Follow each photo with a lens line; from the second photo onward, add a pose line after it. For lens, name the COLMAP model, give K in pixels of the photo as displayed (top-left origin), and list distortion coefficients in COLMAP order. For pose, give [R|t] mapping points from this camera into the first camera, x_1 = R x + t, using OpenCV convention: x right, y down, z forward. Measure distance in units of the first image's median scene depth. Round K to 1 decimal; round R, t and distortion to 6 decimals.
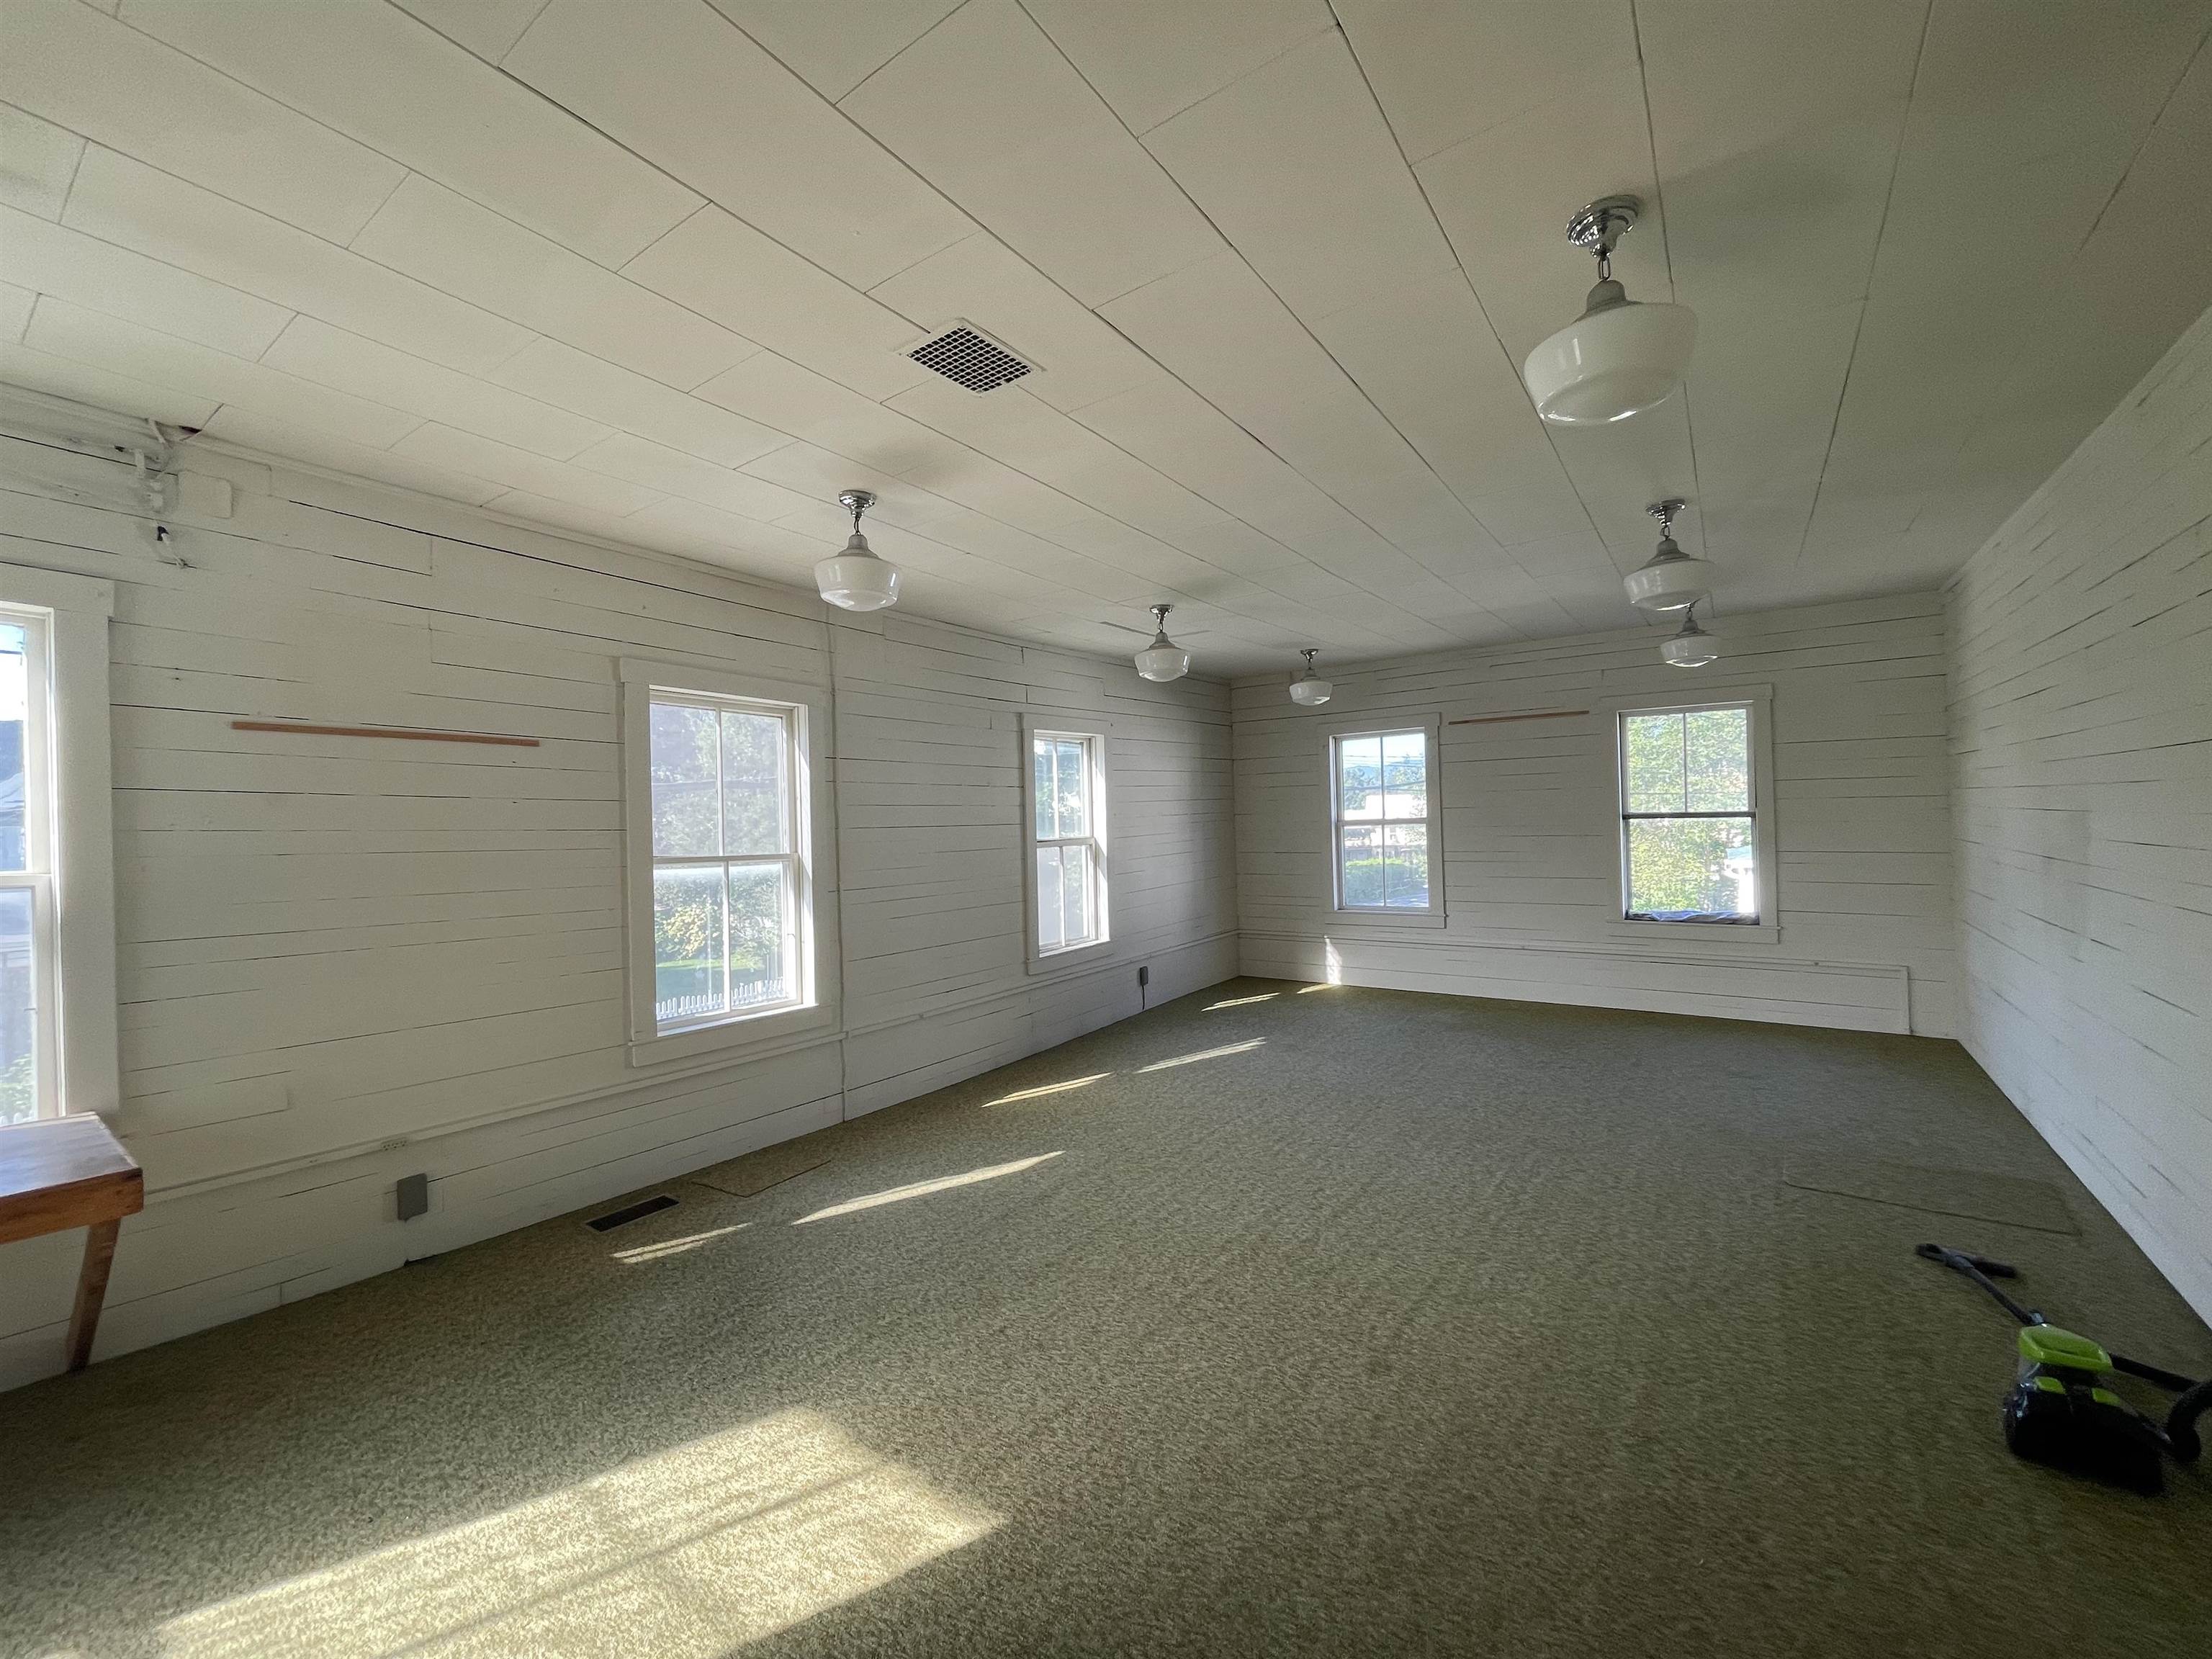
lens RADIAL K [[889.9, 0, 1103.6], [0, 889.9, 827.9], [0, 0, 1]] dist [-0.004355, 0.000543]
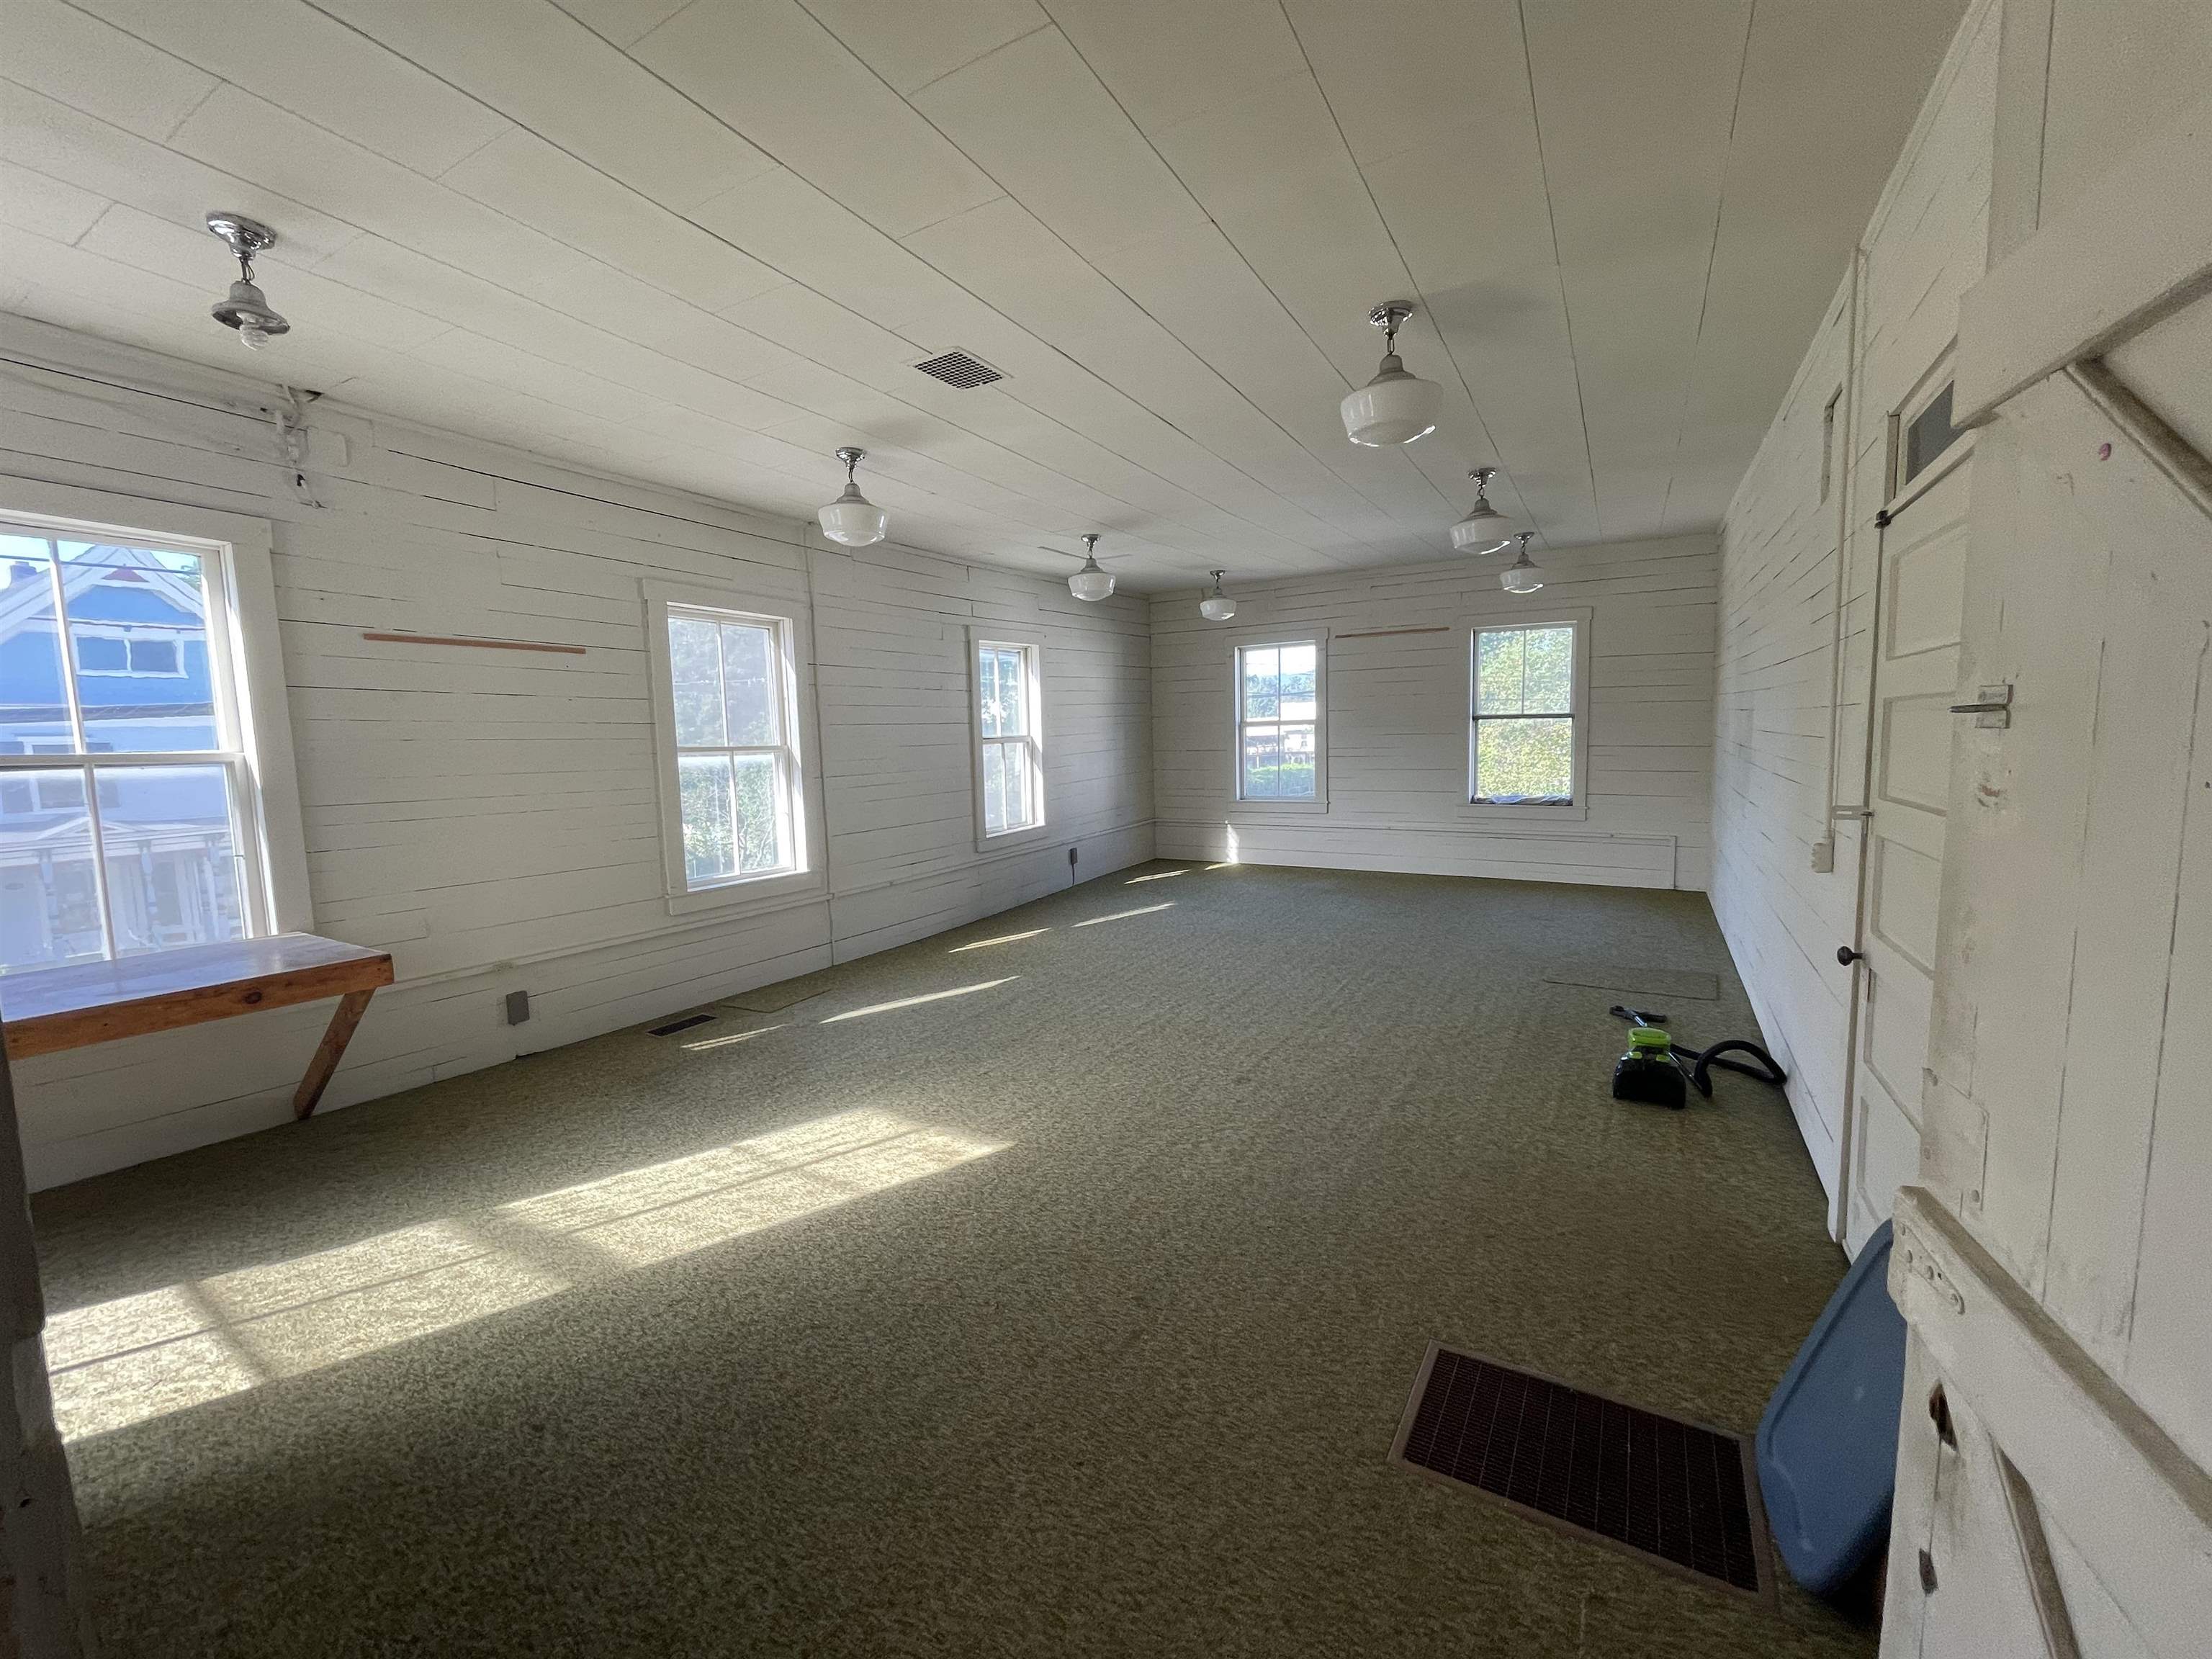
lens RADIAL K [[889.9, 0, 1098.3], [0, 889.9, 831.4], [0, 0, 1]] dist [-0.004355, 0.000543]
pose [[0.996423, -0.009048, 0.084022, -0.039720], [0.000008, 0.994262, 0.106976, 0.020647], [-0.084507, -0.106593, 0.990705, -0.300612]]
